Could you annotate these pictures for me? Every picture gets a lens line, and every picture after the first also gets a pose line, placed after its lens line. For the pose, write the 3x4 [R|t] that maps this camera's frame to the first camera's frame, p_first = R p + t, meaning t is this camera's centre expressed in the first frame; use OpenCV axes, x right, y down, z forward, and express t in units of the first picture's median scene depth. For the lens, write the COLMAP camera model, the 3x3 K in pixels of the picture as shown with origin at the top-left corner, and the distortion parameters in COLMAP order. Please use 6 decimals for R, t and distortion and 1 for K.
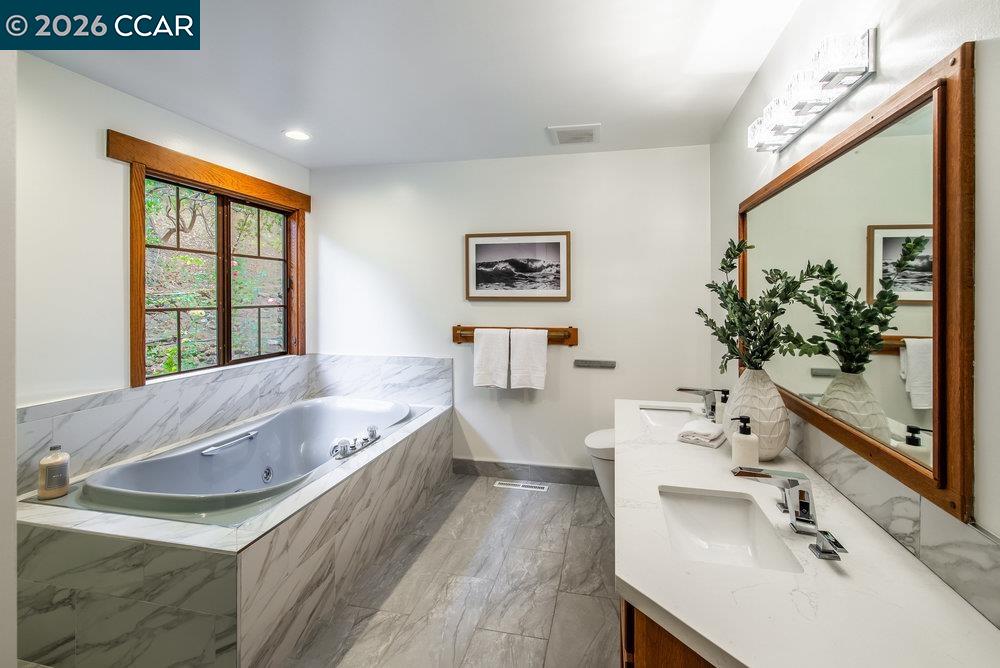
lens RADIAL K [[440.6, 0, 513.2], [0, 440.6, 296.1], [0, 0, 1]] dist [0.000625, 0.000132]
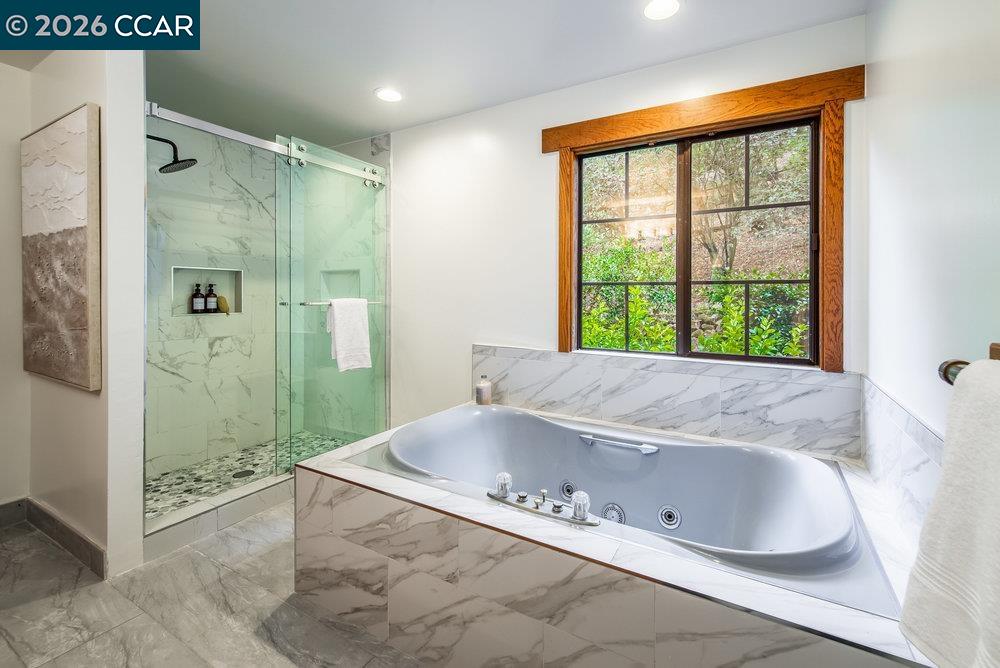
lens RADIAL K [[440.6, 0, 513.2], [0, 440.6, 296.1], [0, 0, 1]] dist [0.000625, 0.000132]
pose [[-0.296657, 0.005932, -0.954966, 0.196593], [-0.002085, 0.999974, 0.006859, 0.049853], [0.954982, 0.004026, -0.296637, 1.018621]]
